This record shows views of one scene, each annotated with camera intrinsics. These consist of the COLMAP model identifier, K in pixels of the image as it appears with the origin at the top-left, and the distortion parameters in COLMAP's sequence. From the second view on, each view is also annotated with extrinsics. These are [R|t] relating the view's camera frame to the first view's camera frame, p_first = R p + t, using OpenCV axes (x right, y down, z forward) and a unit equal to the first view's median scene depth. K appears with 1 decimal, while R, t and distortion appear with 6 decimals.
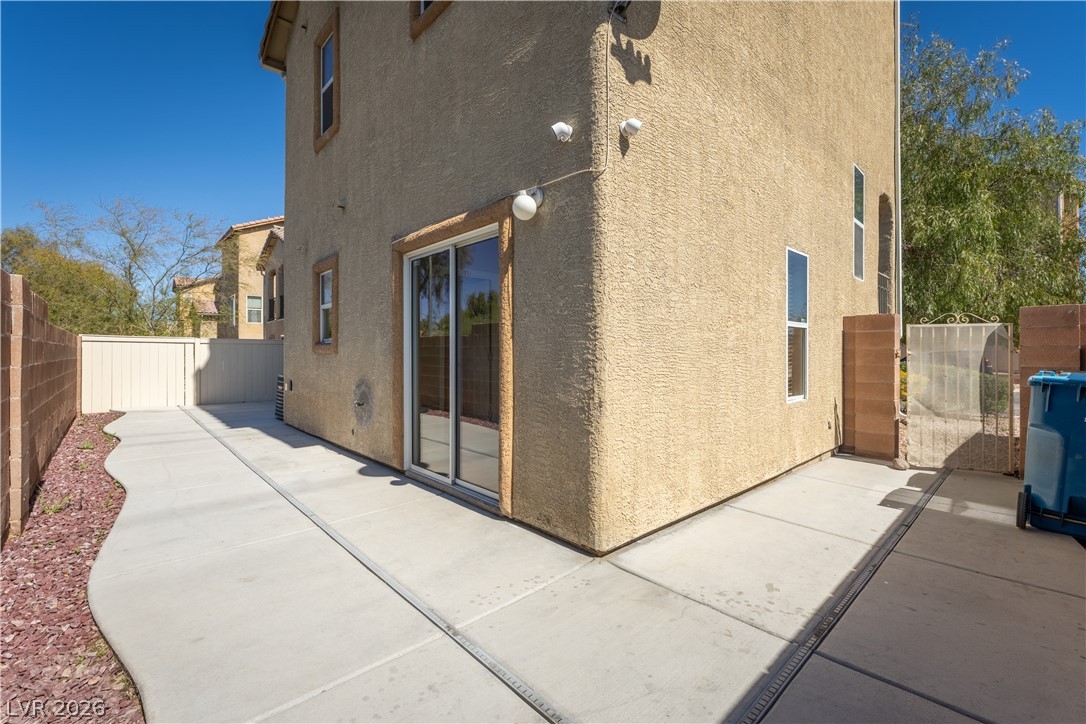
lens RADIAL K [[436.2, 0, 540.3], [0, 436.2, 354.0], [0, 0, 1]] dist [-0.001912, -0.000576]
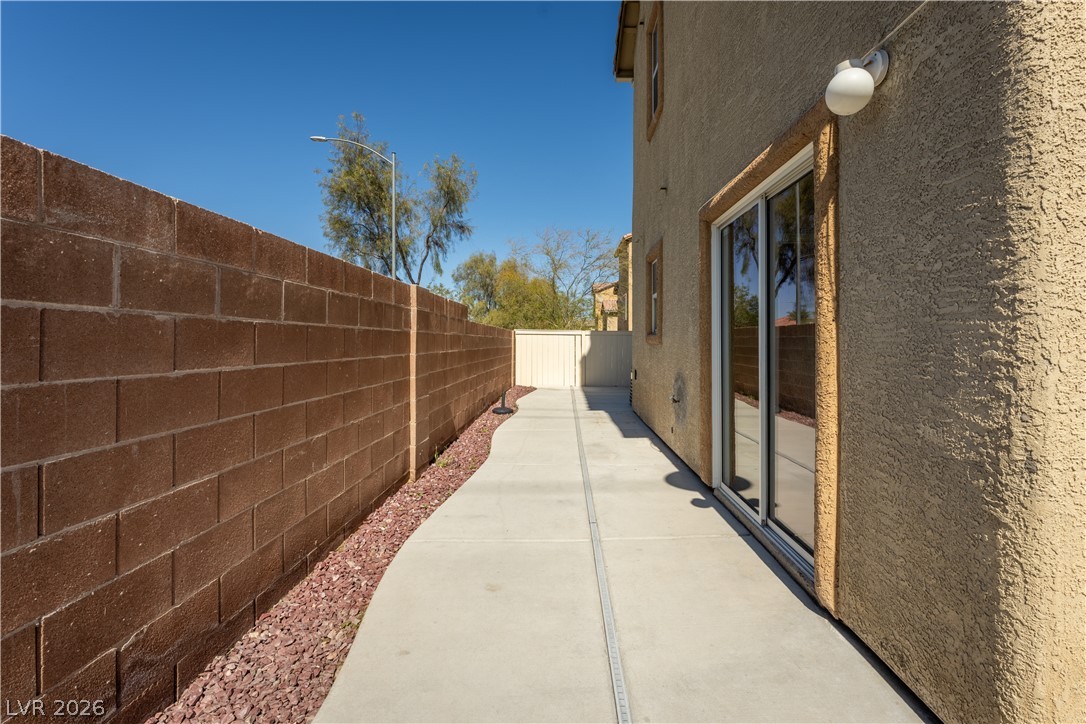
lens RADIAL K [[436.2, 0, 595.4], [0, 436.2, 339.2], [0, 0, 1]] dist [-0.001912, -0.000576]
pose [[0.757274, -0.003231, -0.653090, 0.077558], [-0.003908, 0.999947, -0.009478, -0.003876], [0.653086, 0.009729, 0.757221, 0.324393]]
